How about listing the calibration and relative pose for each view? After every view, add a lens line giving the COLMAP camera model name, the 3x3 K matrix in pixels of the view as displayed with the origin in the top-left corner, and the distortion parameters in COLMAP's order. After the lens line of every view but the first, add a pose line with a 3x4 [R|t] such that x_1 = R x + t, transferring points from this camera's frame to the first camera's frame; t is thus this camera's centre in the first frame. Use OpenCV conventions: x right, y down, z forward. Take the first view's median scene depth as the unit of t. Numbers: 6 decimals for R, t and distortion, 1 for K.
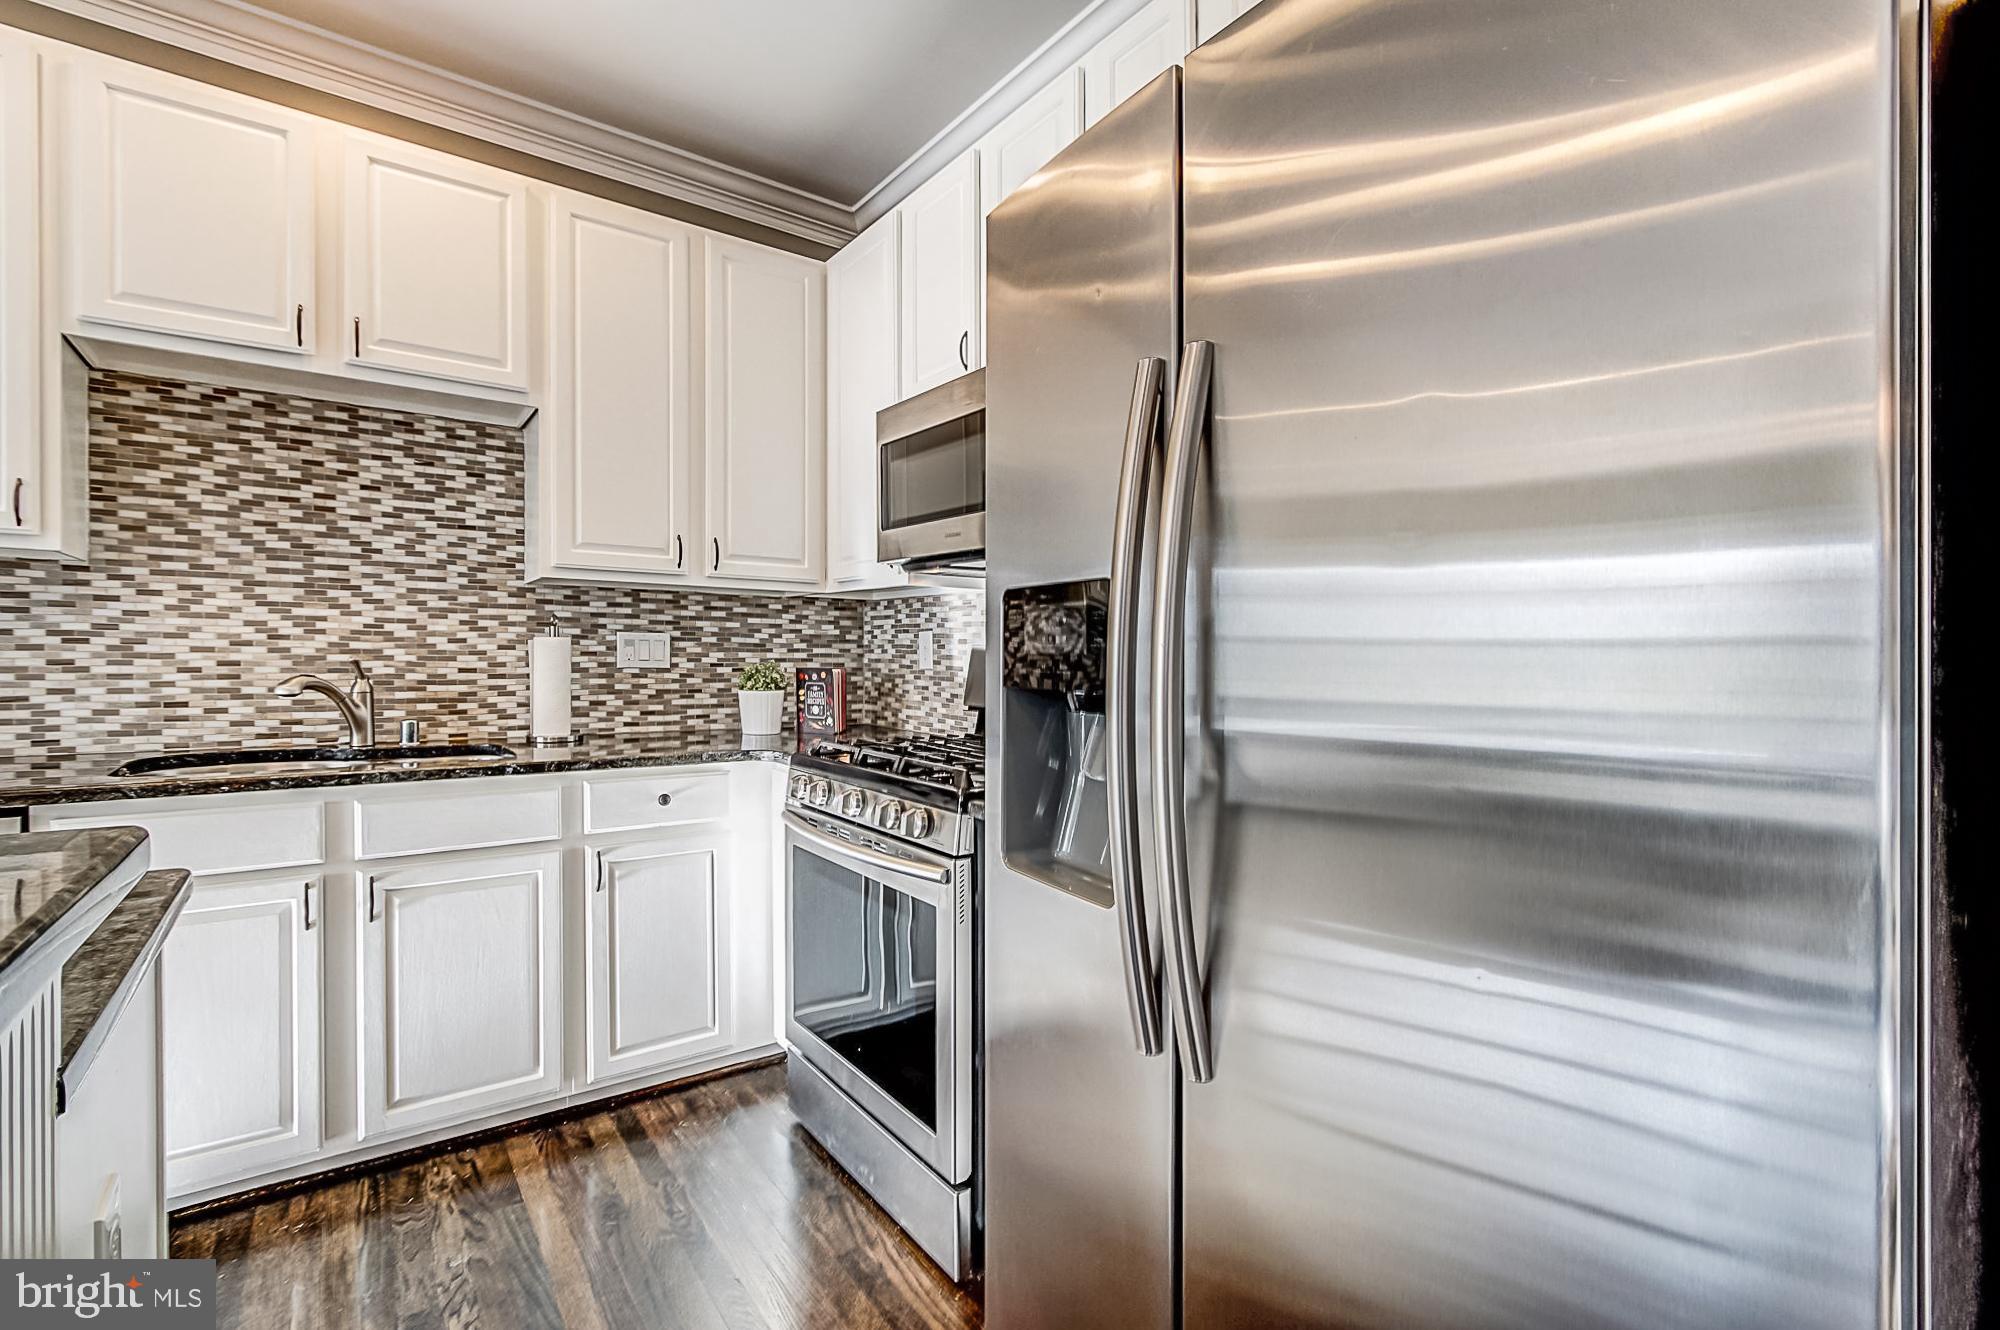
lens RADIAL K [[898.5, 0, 982.6], [0, 898.5, 646.6], [0, 0, 1]] dist [-0.002852, 0.000199]
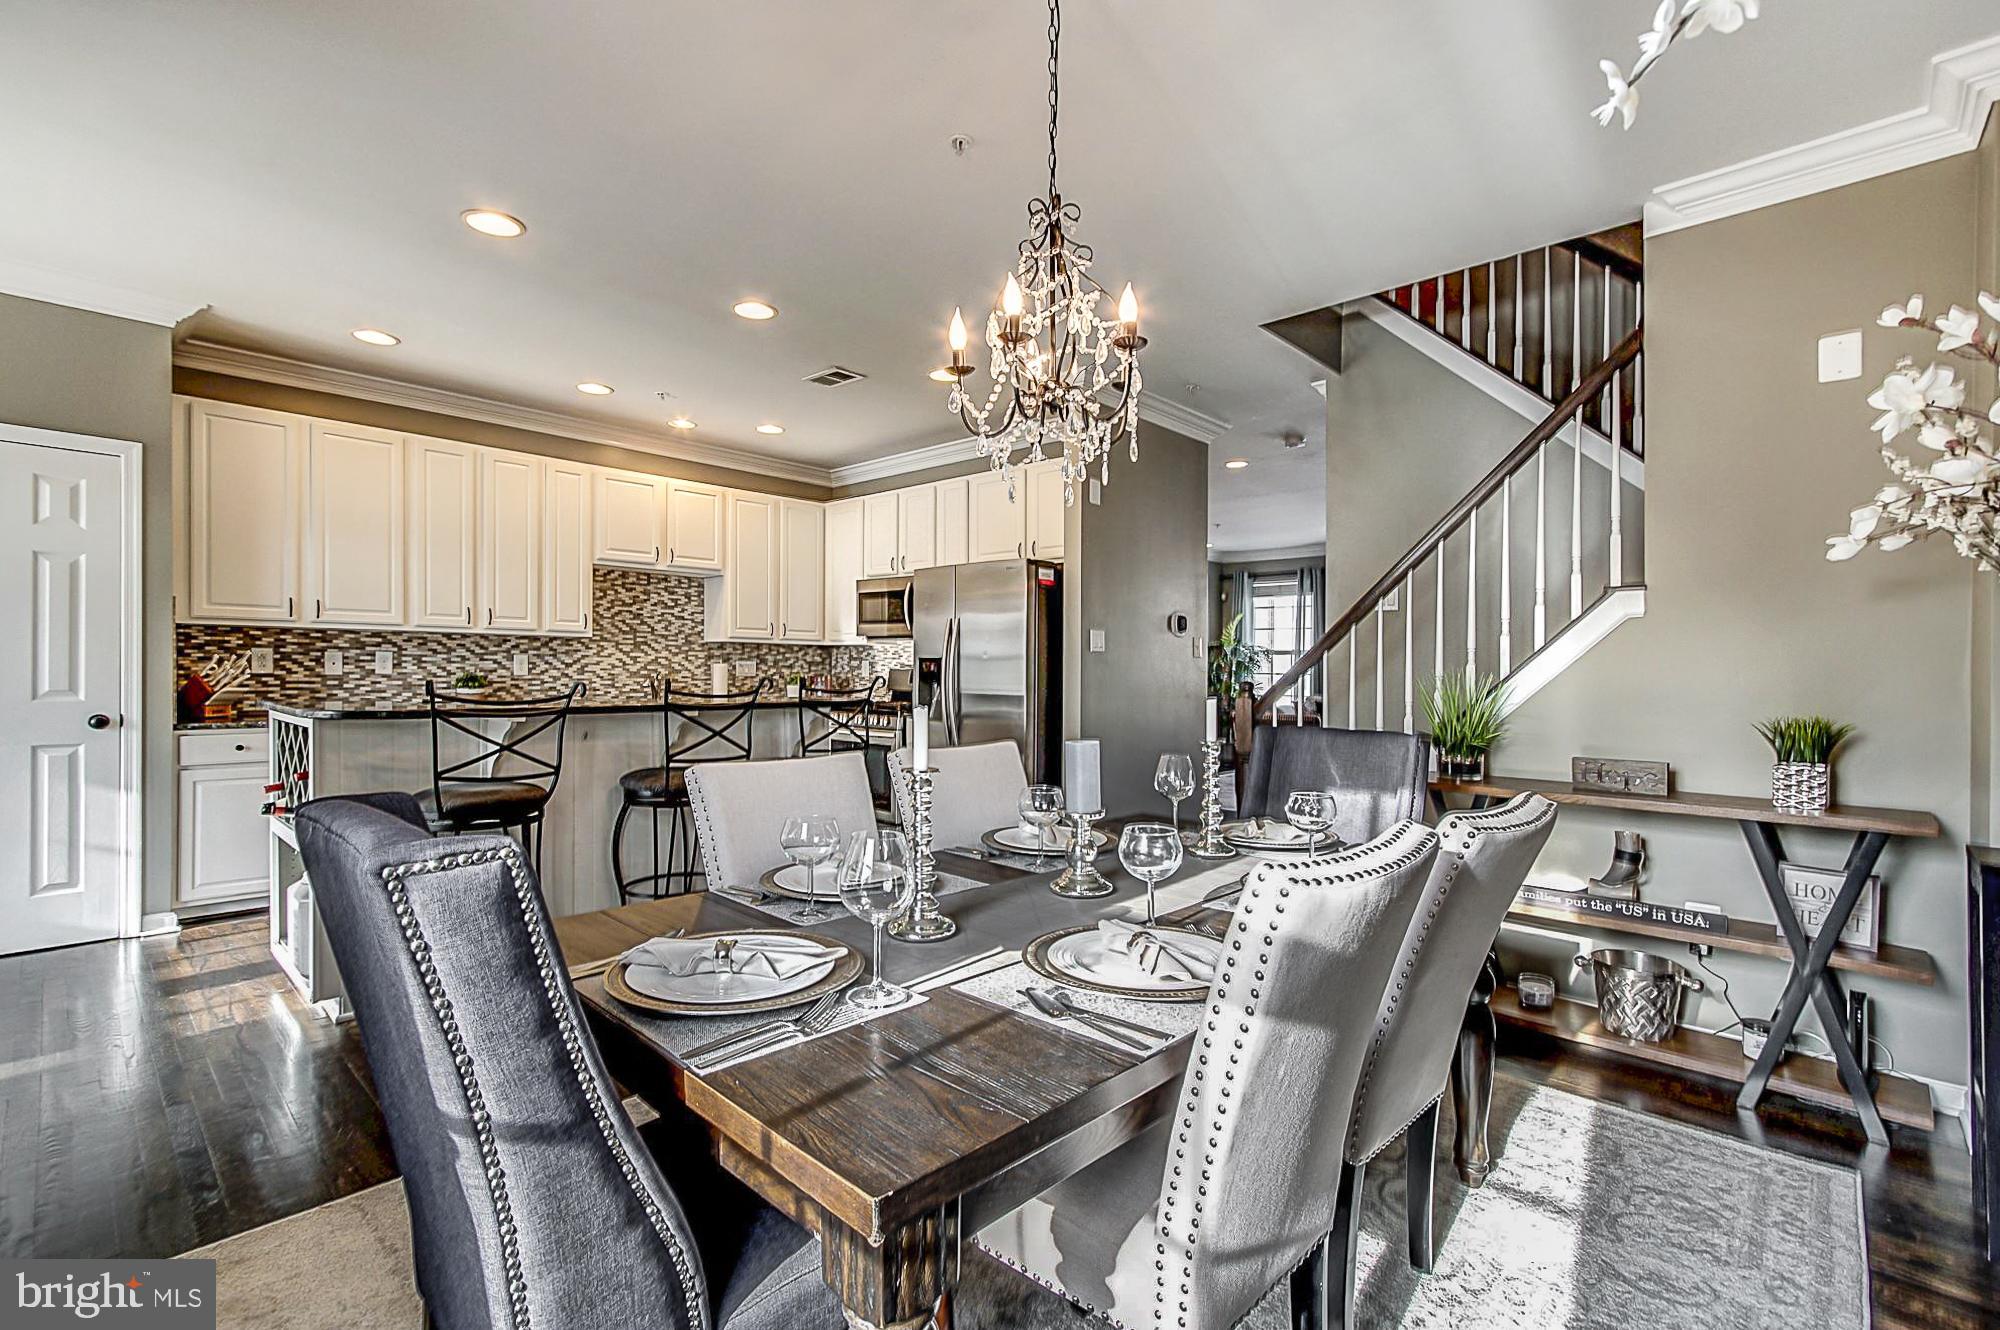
lens RADIAL K [[898.8, 0, 994.9], [0, 898.8, 665.2], [0, 0, 1]] dist [-0.002072, -0.000499]
pose [[0.980178, -0.000258, 0.198118, -0.247562], [-0.001461, 0.999963, 0.008529, -0.031093], [-0.198112, -0.008649, 0.980141, -1.720984]]
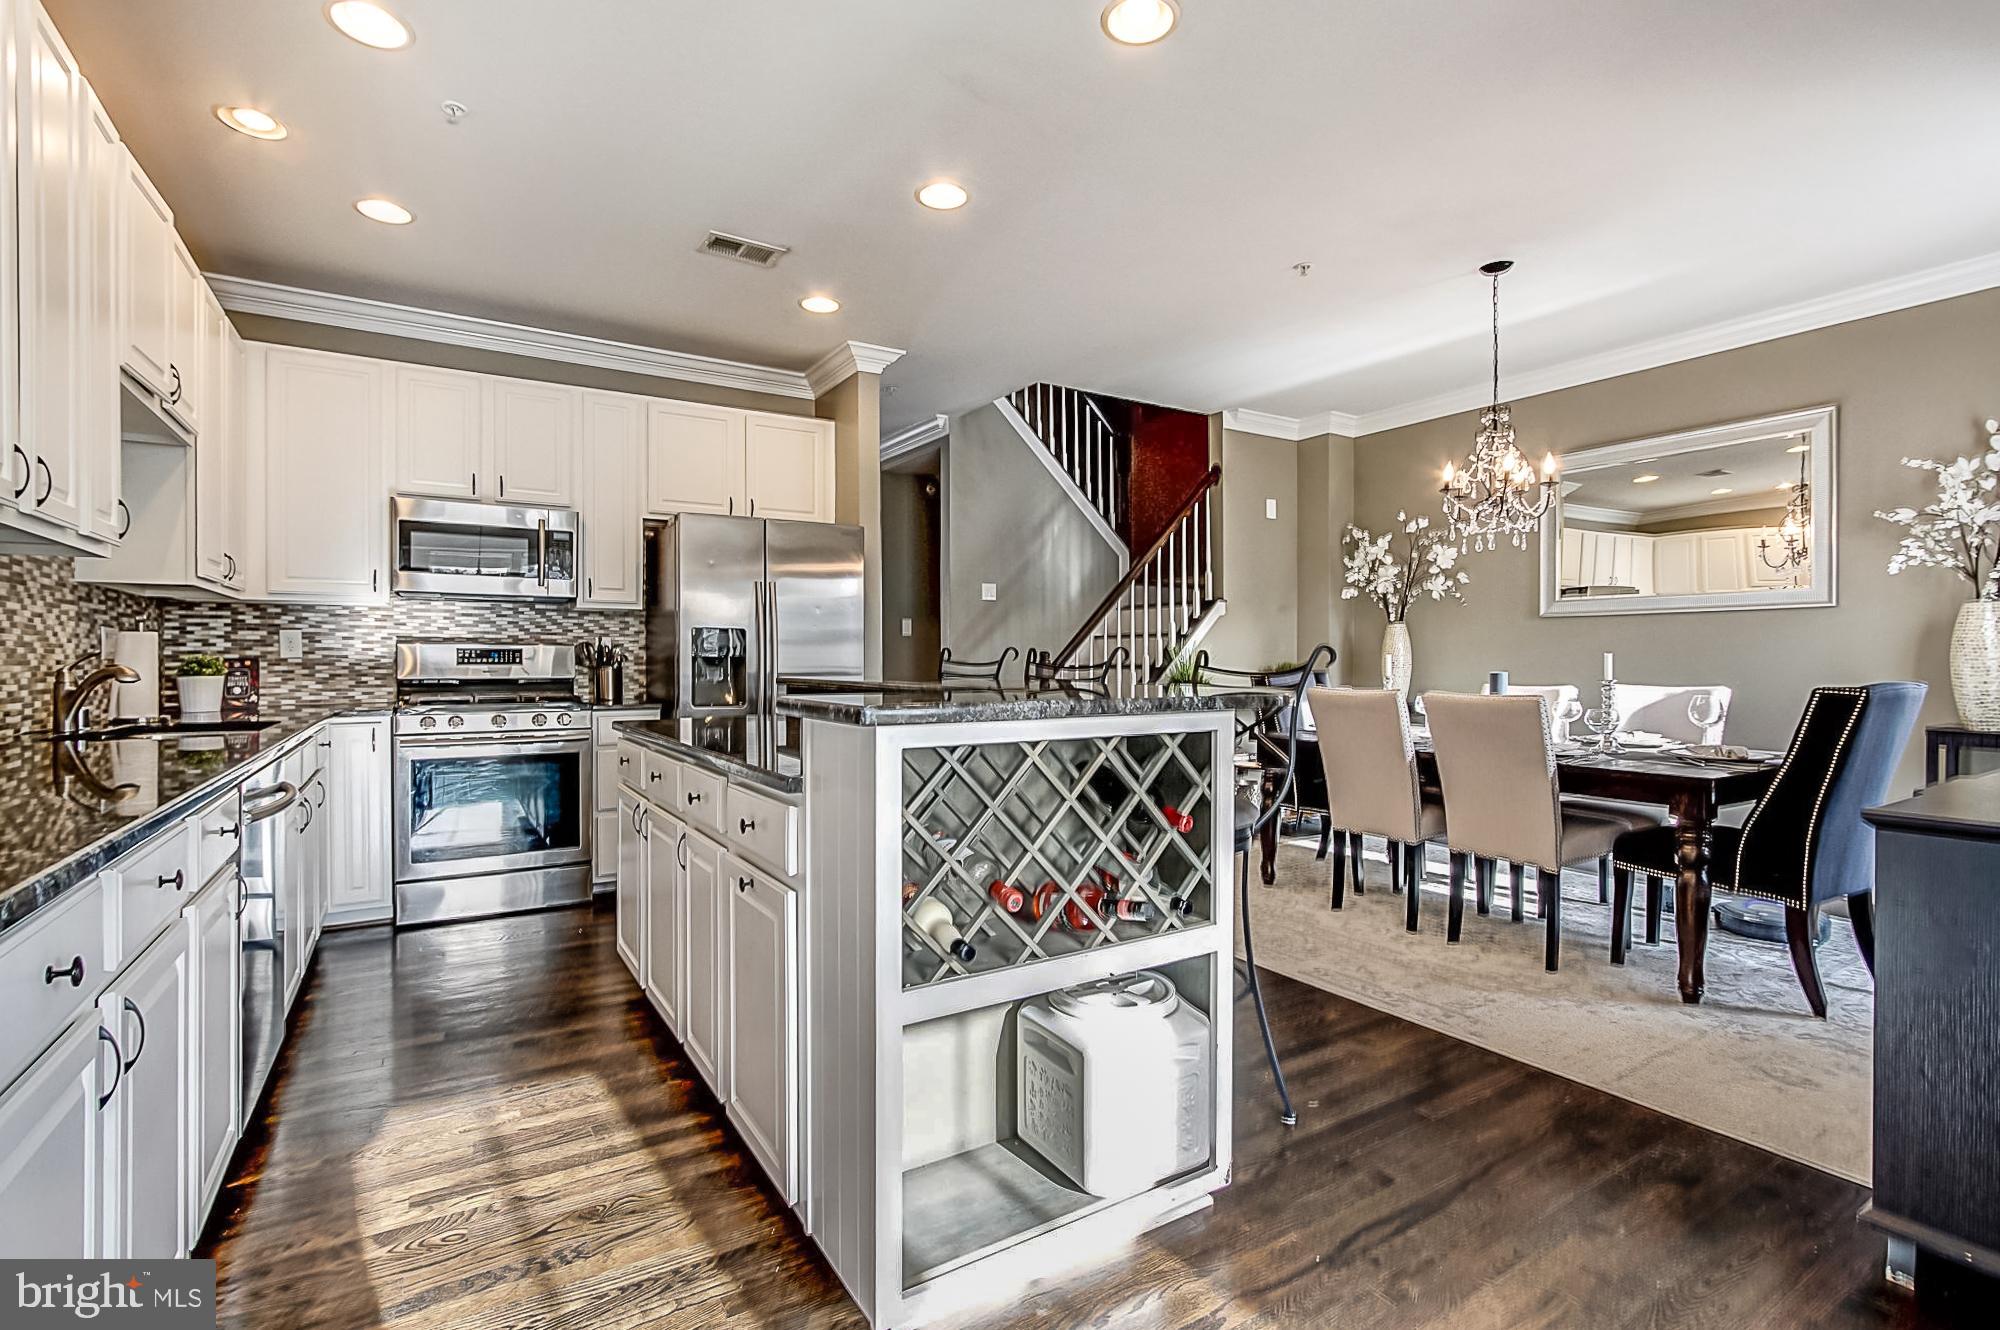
lens RADIAL K [[900.9, 0, 983.5], [0, 900.9, 674.9], [0, 0, 1]] dist [-0.028277, 0.011880]
pose [[0.072722, -0.032441, 0.996824, -1.667698], [-0.006617, 0.999433, 0.033009, -0.000545], [-0.997330, -0.008996, 0.072466, -0.179057]]
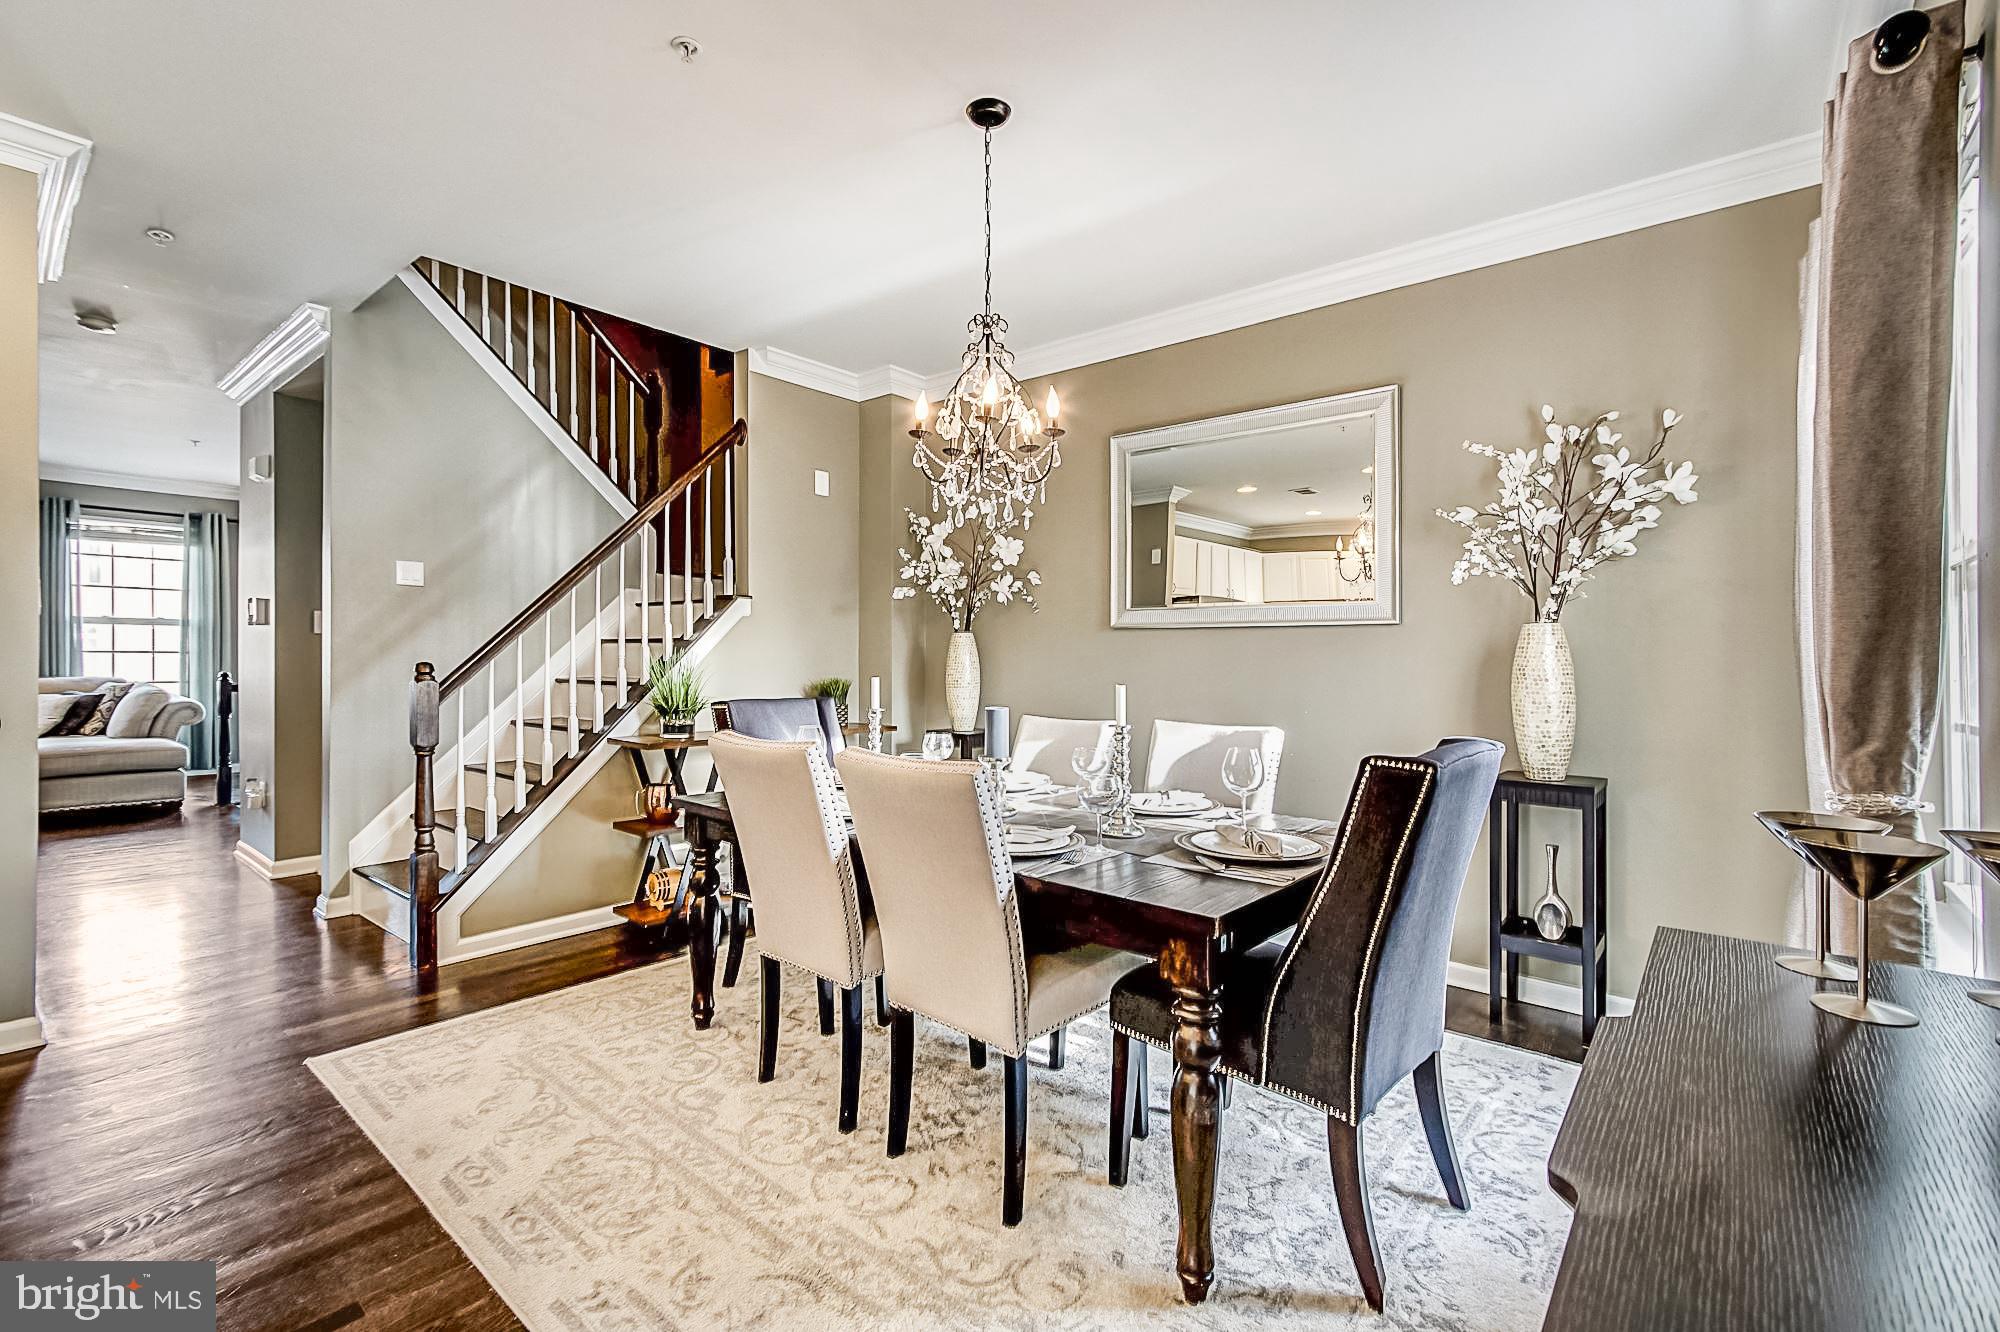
lens RADIAL K [[880.7, 0, 993.6], [0, 880.7, 657.9], [0, 0, 1]] dist [-0.000737, 0.000531]
pose [[-0.250893, -0.014366, 0.967908, -1.087104], [-0.022914, 0.999698, 0.008898, -0.027806], [-0.967743, -0.019946, -0.251147, -0.672665]]
